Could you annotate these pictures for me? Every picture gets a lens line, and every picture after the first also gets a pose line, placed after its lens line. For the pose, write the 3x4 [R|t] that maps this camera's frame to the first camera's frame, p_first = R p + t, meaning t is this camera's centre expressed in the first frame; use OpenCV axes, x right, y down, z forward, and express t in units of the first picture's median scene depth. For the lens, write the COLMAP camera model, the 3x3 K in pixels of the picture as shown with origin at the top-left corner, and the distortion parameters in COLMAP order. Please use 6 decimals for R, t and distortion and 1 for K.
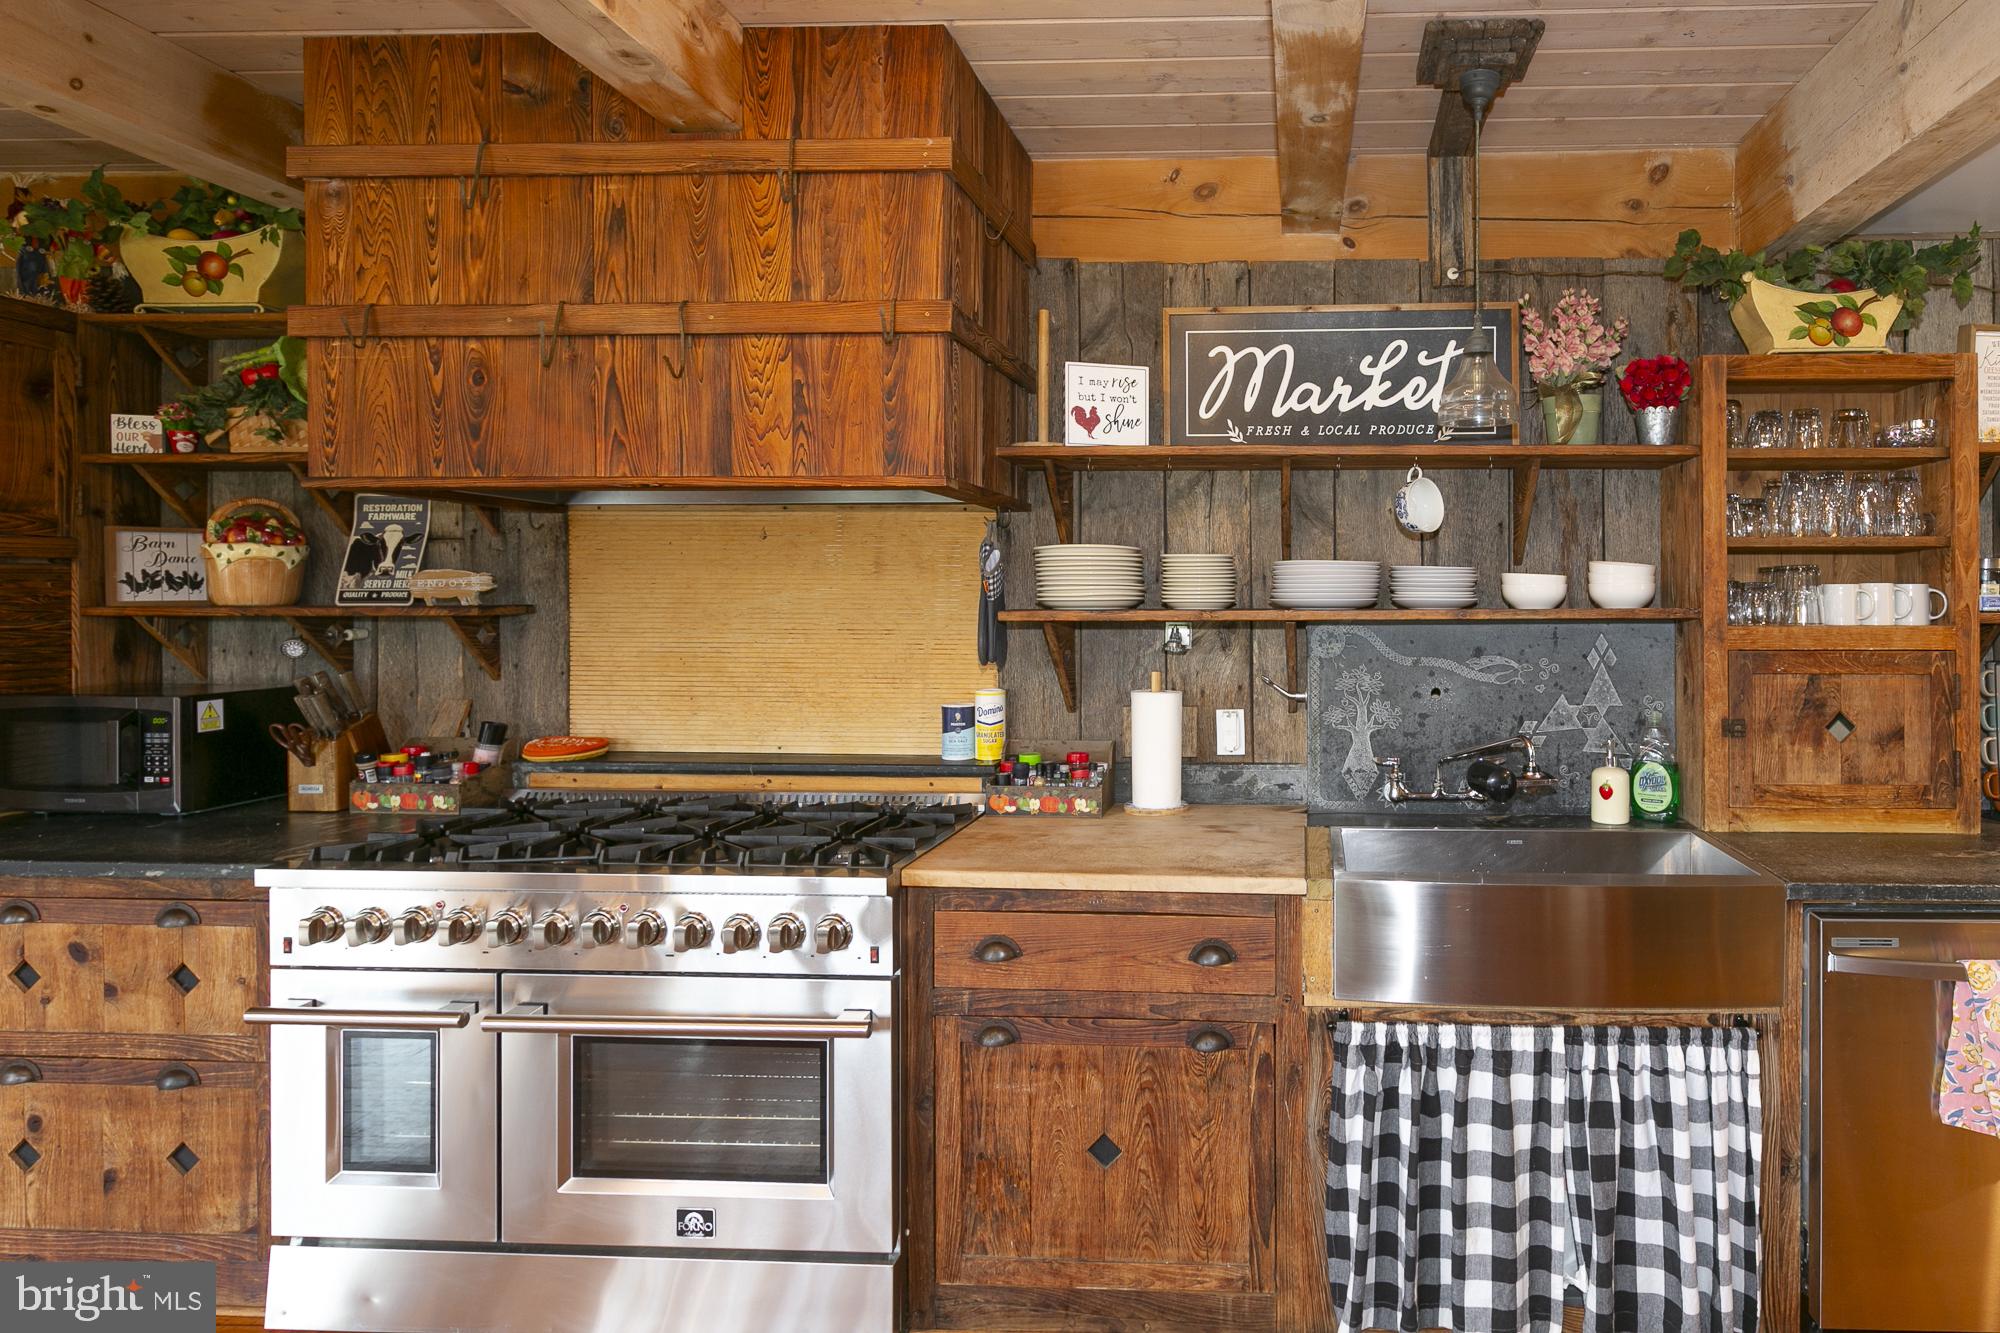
lens RADIAL K [[1092.4, 0, 1123.3], [0, 1092.4, 609.2], [0, 0, 1]] dist [-0.000311, 0.000758]
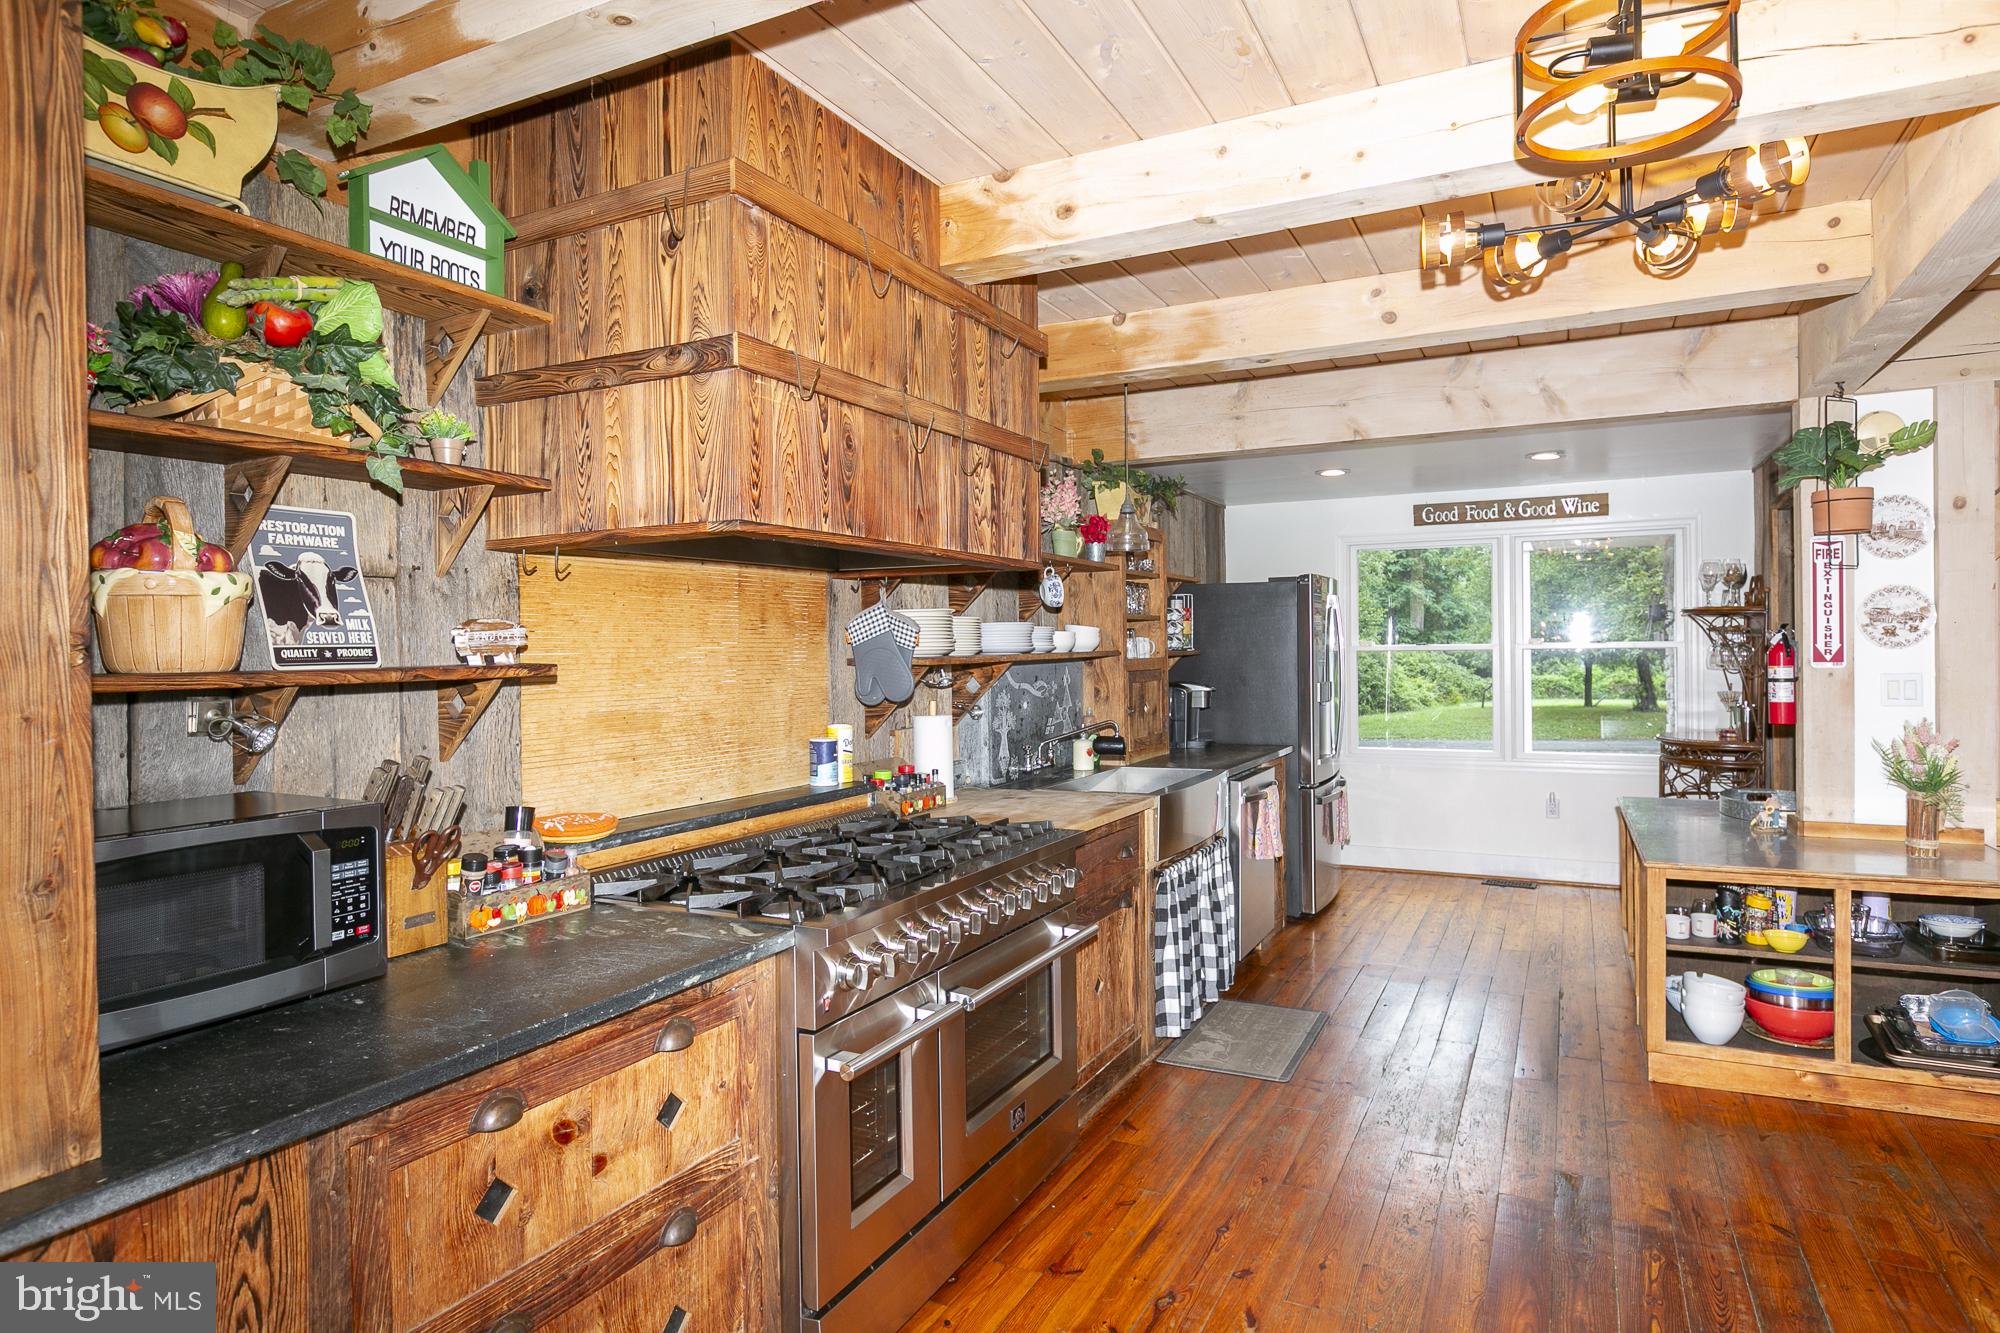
lens RADIAL K [[1158.5, 0, 992.1], [0, 1158.5, 664.1], [0, 0, 1]] dist [-0.006843, 0.002286]
pose [[0.414682, -0.020229, 0.909741, -1.229813], [0.026647, 0.999594, 0.010081, -0.002537], [-0.909576, 0.020061, 0.415053, 0.321654]]
